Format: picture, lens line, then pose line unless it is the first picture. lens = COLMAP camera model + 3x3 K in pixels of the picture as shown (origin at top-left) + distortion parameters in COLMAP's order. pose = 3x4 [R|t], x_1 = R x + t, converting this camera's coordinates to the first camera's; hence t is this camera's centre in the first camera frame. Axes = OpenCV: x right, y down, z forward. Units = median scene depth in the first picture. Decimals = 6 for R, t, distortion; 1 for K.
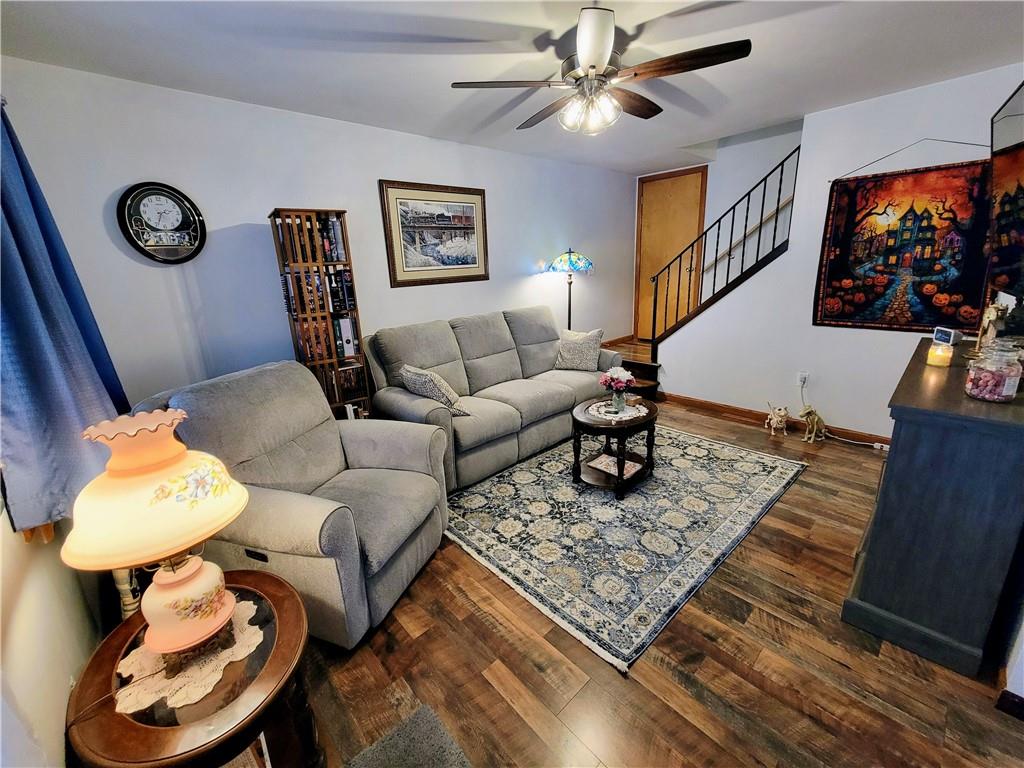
lens RADIAL K [[418.8, 0, 505.6], [0, 418.8, 380.9], [0, 0, 1]] dist [0.001206, -0.001466]
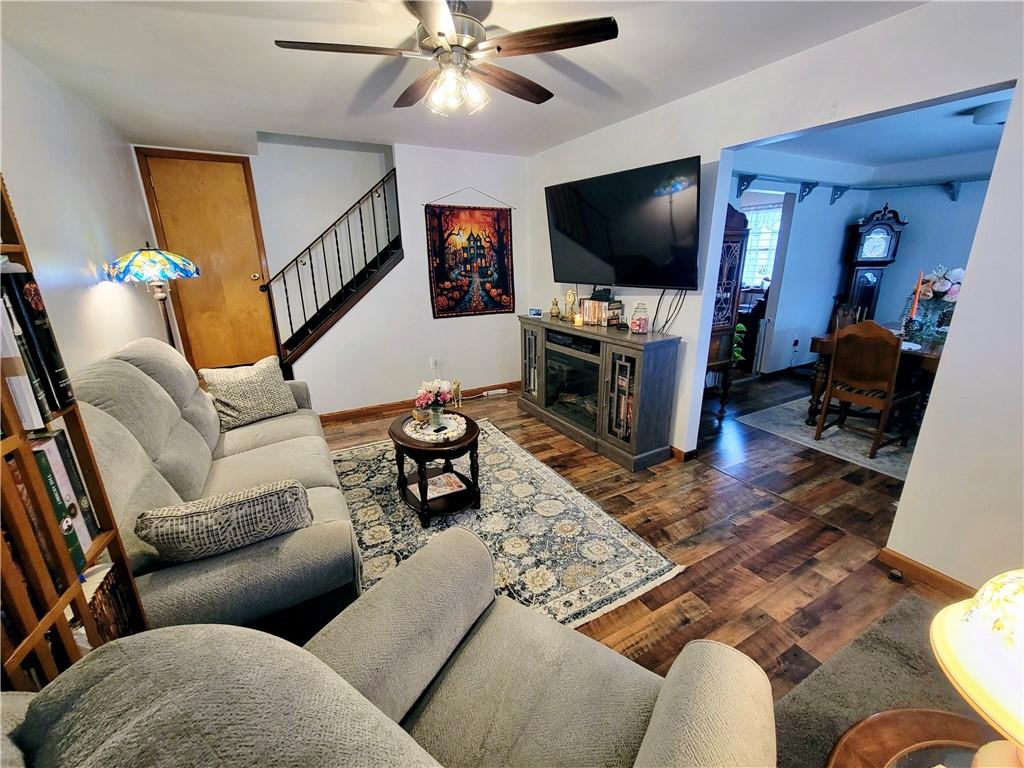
lens RADIAL K [[418.8, 0, 507.2], [0, 418.8, 382.7], [0, 0, 1]] dist [0.001206, -0.001466]
pose [[0.229120, -0.243917, 0.942342, -0.540034], [0.265427, 0.947064, 0.180604, -0.145409], [-0.936511, 0.208743, 0.281733, 0.581181]]
